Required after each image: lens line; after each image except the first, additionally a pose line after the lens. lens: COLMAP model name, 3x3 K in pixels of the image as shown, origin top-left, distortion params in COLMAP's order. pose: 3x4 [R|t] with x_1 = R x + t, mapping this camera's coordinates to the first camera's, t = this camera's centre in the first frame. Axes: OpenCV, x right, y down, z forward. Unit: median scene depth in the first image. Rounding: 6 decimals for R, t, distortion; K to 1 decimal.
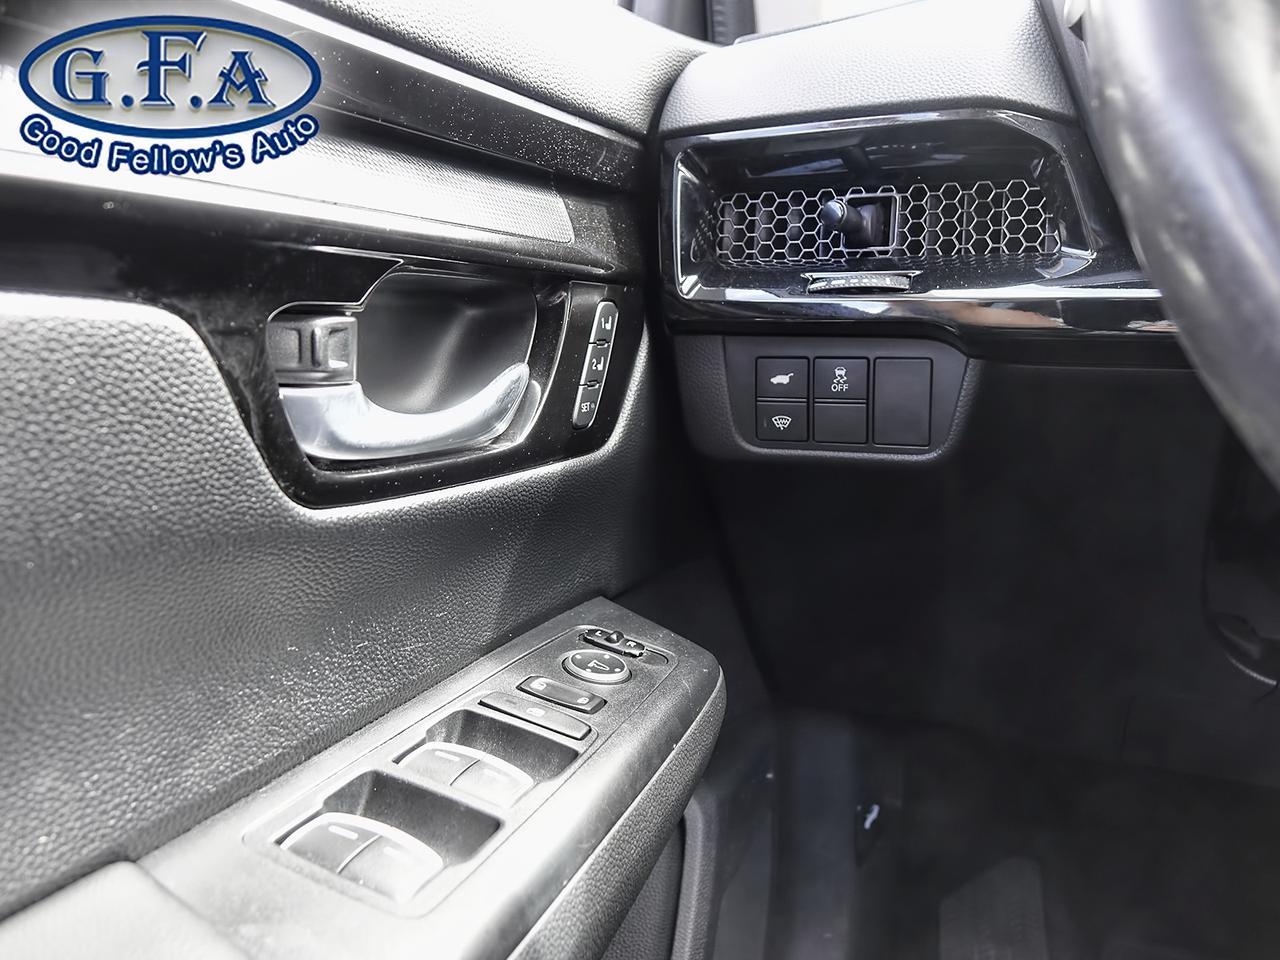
lens RADIAL K [[1001.7, 0, 640.0], [0, 1001.7, 480.0], [0, 0, 1]] dist [0.000962, 0.002179]
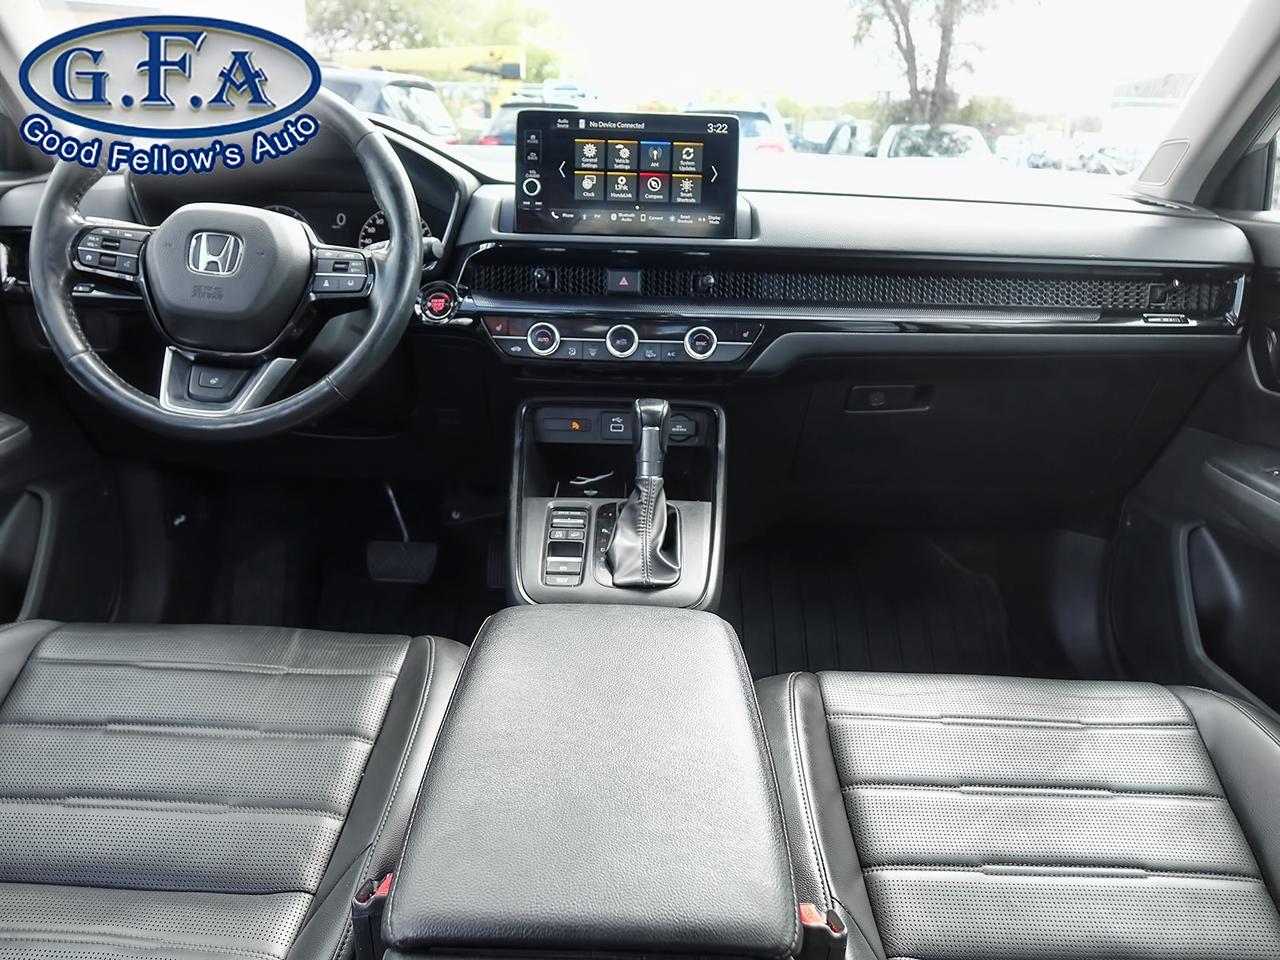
lens RADIAL K [[1001.7, 0, 640.0], [0, 1001.7, 480.0], [0, 0, 1]] dist [0.000962, 0.002179]
pose [[0.927793, -0.066362, 0.367146, 0.609180], [0.022904, 0.992329, 0.121484, 0.030890], [-0.372391, -0.104302, 0.922196, -2.182833]]
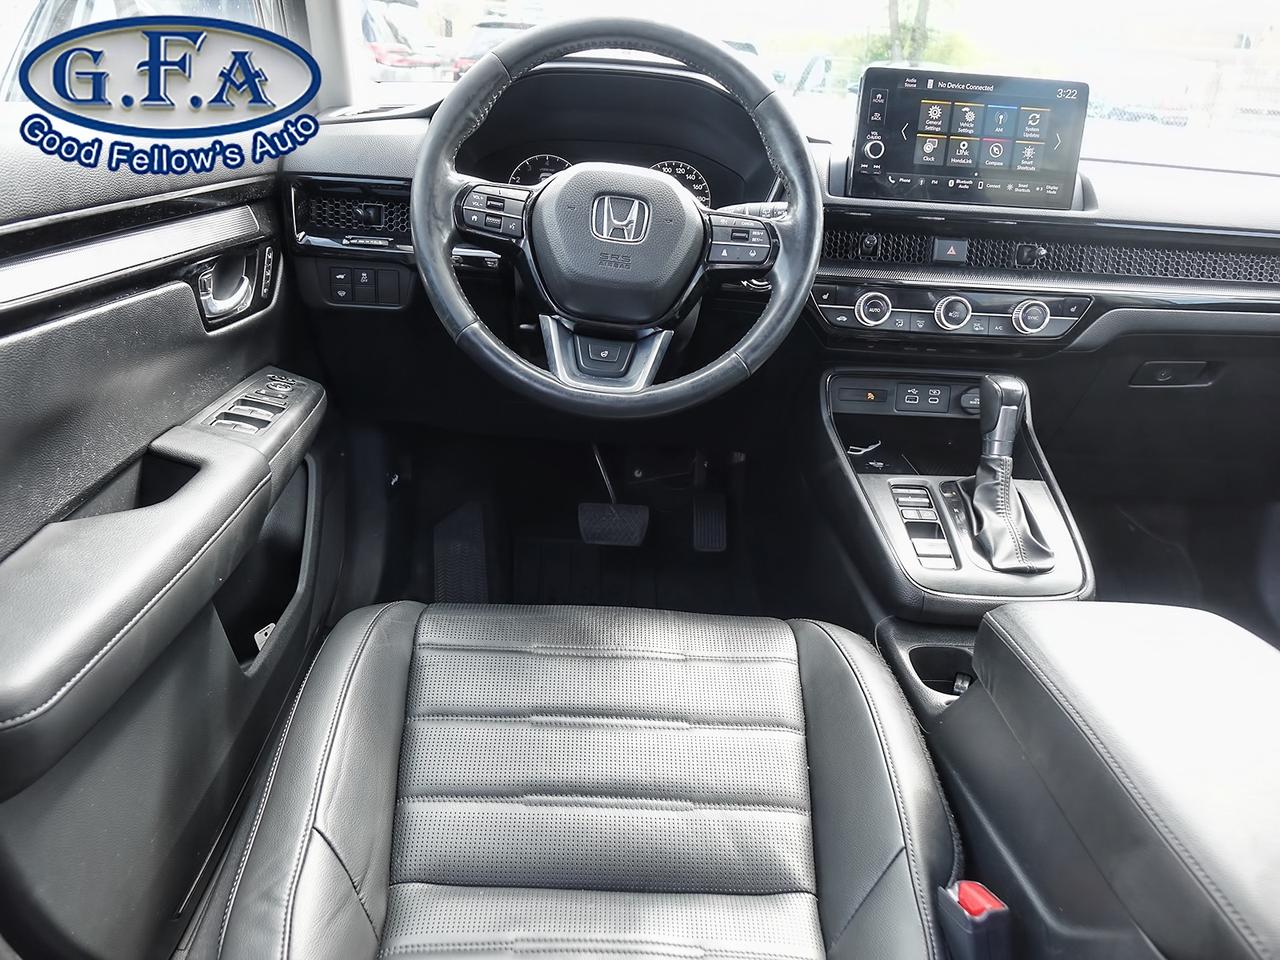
lens RADIAL K [[1001.7, 0, 640.0], [0, 1001.7, 480.0], [0, 0, 1]] dist [0.000962, 0.002179]
pose [[0.905544, -0.077848, 0.417049, -0.276589], [-0.001781, 0.982315, 0.187229, -0.073512], [-0.424249, -0.170286, 0.889390, -1.702313]]
